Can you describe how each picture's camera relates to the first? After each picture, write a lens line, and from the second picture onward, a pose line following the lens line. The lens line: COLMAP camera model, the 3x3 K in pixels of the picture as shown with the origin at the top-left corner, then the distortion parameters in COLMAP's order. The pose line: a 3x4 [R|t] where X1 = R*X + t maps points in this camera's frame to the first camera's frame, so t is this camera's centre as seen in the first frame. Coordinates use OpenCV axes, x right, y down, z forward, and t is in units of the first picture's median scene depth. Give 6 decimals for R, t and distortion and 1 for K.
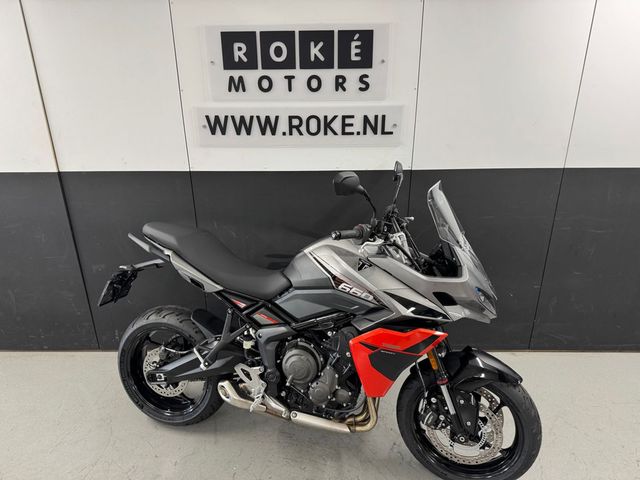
lens RADIAL K [[456.8, 0, 320.0], [0, 456.8, 234.4], [0, 0, 1]] dist [0.052833, -0.064741]
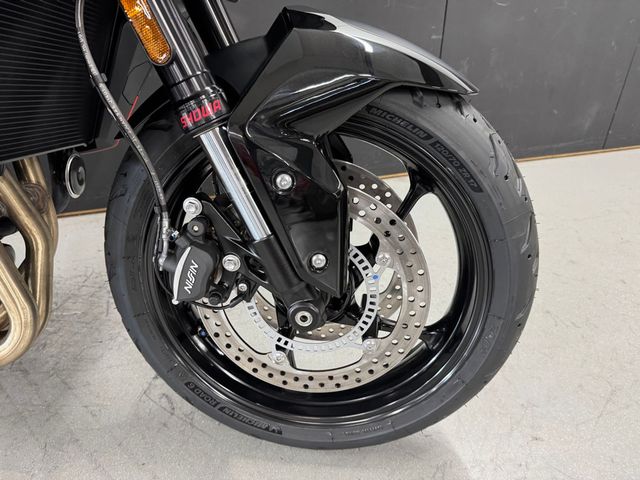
lens RADIAL K [[456.8, 0, 314.6], [0, 456.8, 235.4], [0, 0, 1]] dist [0.052833, -0.064741]
pose [[0.958221, -0.146441, 0.245697, 0.231344], [0.106953, 0.980129, 0.167058, 0.317185], [-0.265279, -0.133800, 0.954843, 0.671962]]
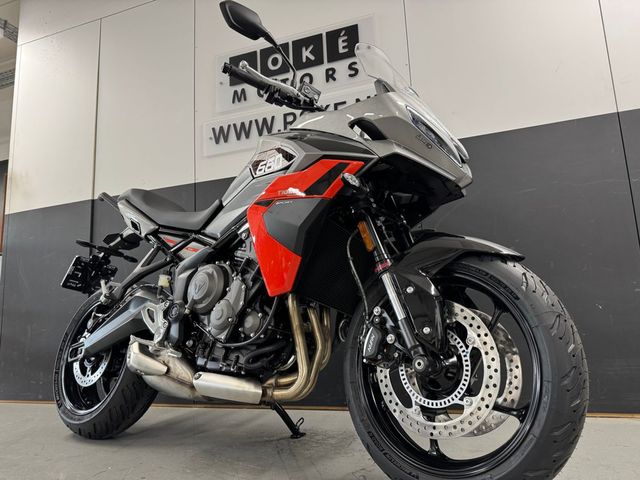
lens RADIAL K [[456.8, 0, 320.1], [0, 456.8, 231.6], [0, 0, 1]] dist [0.052833, -0.064741]
pose [[0.940454, -0.100920, -0.324594, 0.357229], [-0.085993, 0.853214, -0.514422, 0.548724], [0.328864, 0.511703, 0.793731, 0.418294]]
